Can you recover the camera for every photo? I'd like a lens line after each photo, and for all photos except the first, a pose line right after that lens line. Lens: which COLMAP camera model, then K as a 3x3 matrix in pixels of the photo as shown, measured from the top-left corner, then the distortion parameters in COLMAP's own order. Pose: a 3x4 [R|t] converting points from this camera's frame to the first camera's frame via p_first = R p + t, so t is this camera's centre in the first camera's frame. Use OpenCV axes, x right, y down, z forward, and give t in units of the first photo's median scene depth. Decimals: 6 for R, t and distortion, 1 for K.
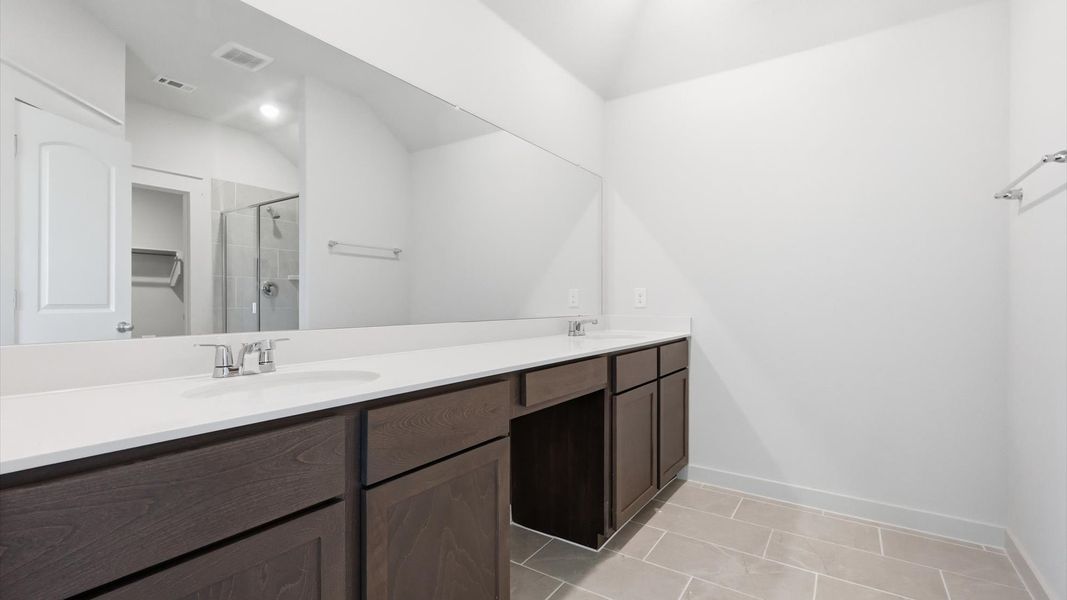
lens RADIAL K [[475.6, 0, 529.2], [0, 475.6, 298.0], [0, 0, 1]] dist [-0.000337, -0.002470]
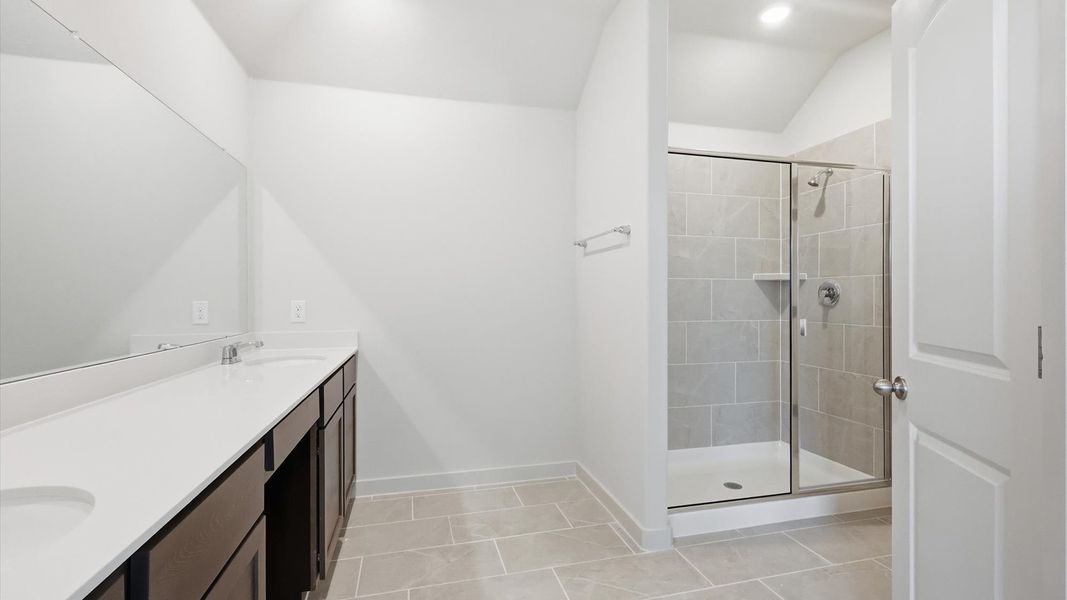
lens RADIAL K [[475.6, 0, 529.3], [0, 475.6, 300.1], [0, 0, 1]] dist [-0.000337, -0.002470]
pose [[0.641385, -0.006151, 0.767195, -0.222632], [-0.002853, 0.999942, 0.010403, -0.042071], [-0.767214, -0.008862, 0.641330, 0.116856]]
